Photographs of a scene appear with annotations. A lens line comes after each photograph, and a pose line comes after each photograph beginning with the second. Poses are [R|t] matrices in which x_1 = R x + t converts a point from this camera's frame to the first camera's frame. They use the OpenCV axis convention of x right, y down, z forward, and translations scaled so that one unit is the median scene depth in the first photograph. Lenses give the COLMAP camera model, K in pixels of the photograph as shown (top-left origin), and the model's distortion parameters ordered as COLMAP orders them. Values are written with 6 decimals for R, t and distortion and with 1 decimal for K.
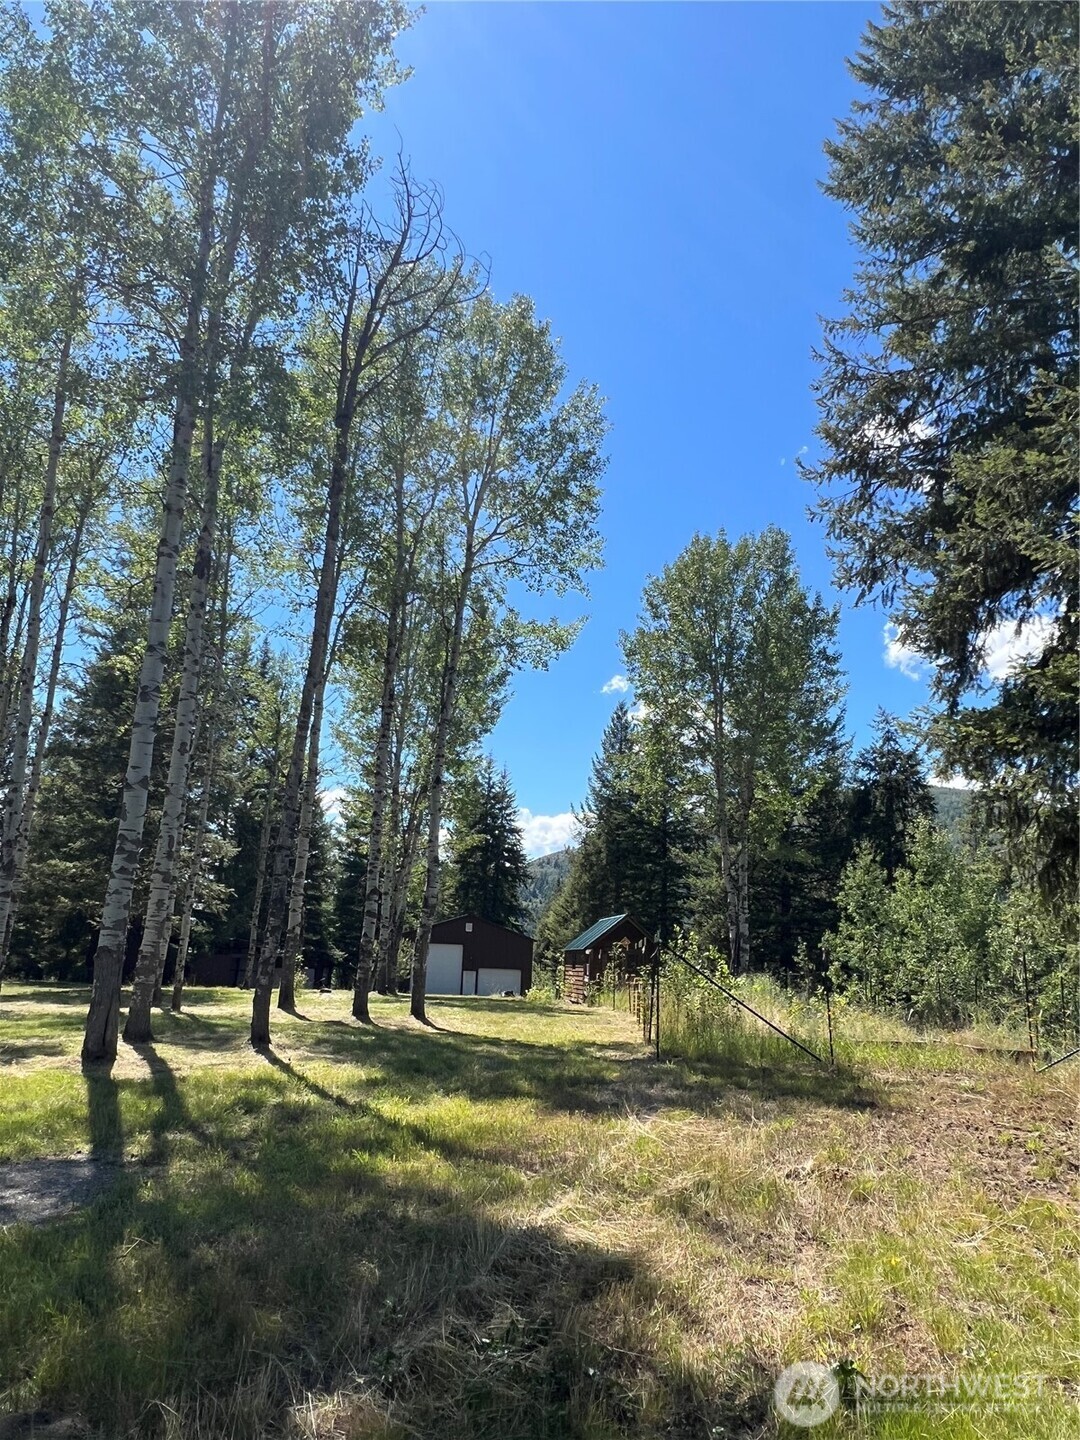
lens RADIAL K [[959.9, 0, 540.0], [0, 959.9, 720.0], [0, 0, 1]] dist [0.002217, -0.000140]
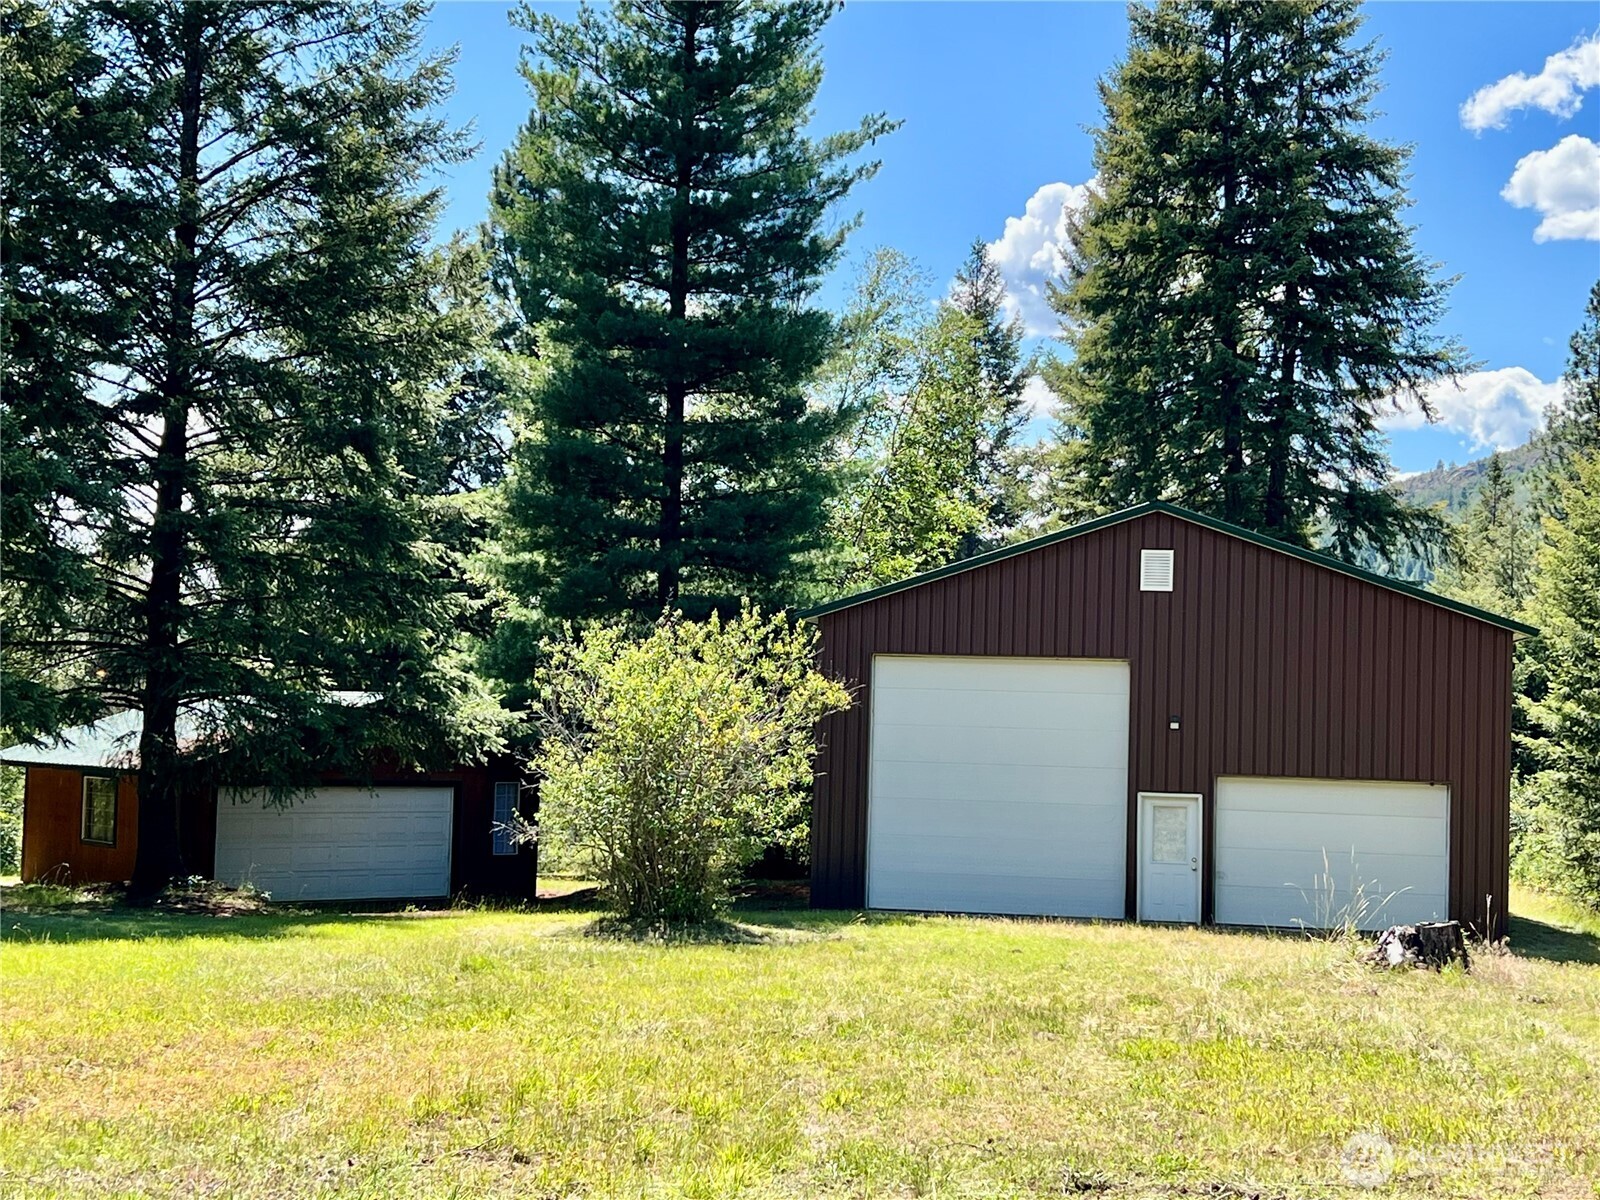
lens RADIAL K [[2420.9, 0, 799.5], [0, 2420.9, 631.2], [0, 0, 1]] dist [0.239621, -1.198522]
pose [[0.973760, -0.026230, -0.226060, -0.034454], [0.069121, 0.980498, 0.183975, 0.134676], [0.216825, -0.194773, 0.956583, 0.522522]]
